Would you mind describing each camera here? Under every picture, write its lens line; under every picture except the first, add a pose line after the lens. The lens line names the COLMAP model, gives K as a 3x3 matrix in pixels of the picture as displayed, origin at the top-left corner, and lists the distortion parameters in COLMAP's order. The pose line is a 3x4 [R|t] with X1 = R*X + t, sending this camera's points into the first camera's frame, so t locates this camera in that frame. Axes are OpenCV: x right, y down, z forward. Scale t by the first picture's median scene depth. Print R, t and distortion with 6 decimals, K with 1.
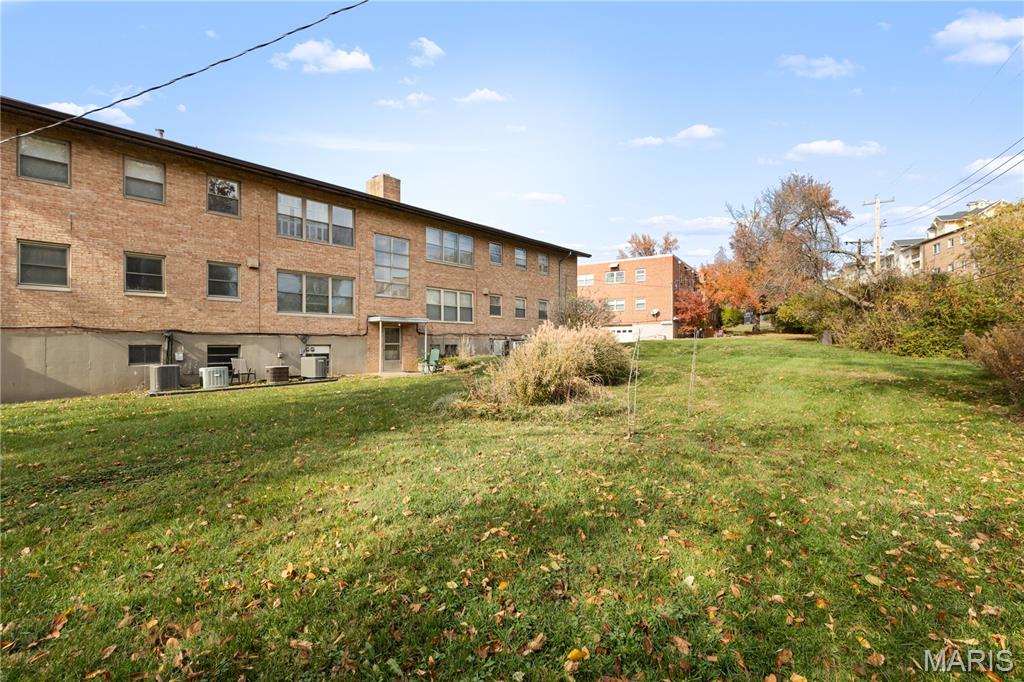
lens RADIAL K [[478.5, 0, 510.0], [0, 478.5, 342.7], [0, 0, 1]] dist [0.005424, 0.000464]
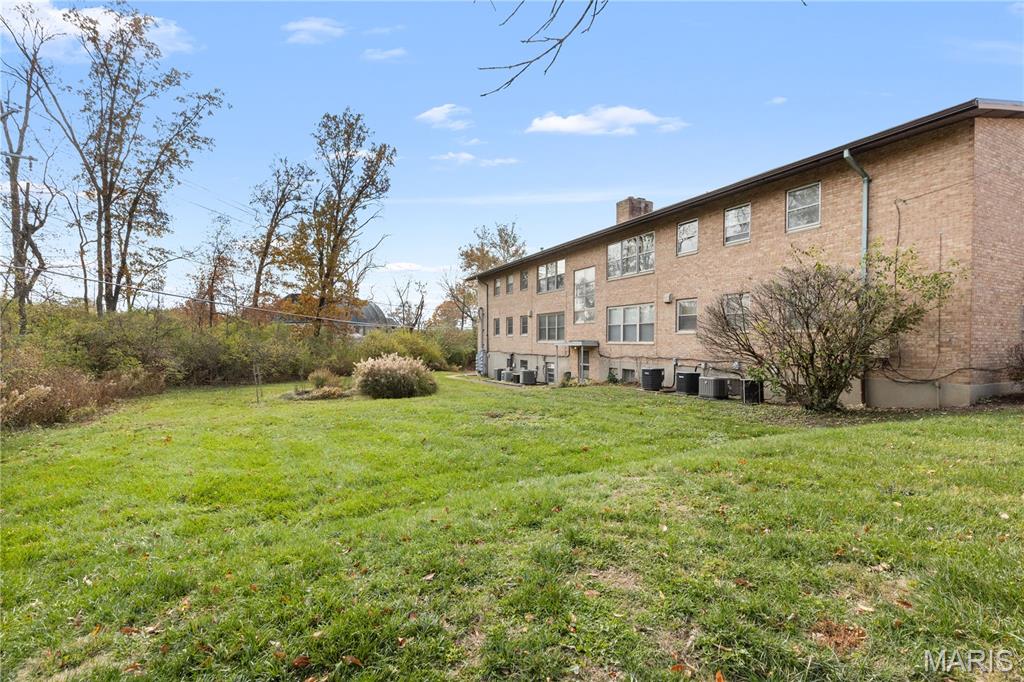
lens RADIAL K [[478.5, 0, 511.8], [0, 478.5, 343.5], [0, 0, 1]] dist [0.005424, 0.000464]
pose [[-0.409468, 0.008948, -0.912281, 0.835040], [0.007368, 0.999952, 0.006501, -0.054790], [0.912295, -0.004059, -0.409514, 1.295409]]
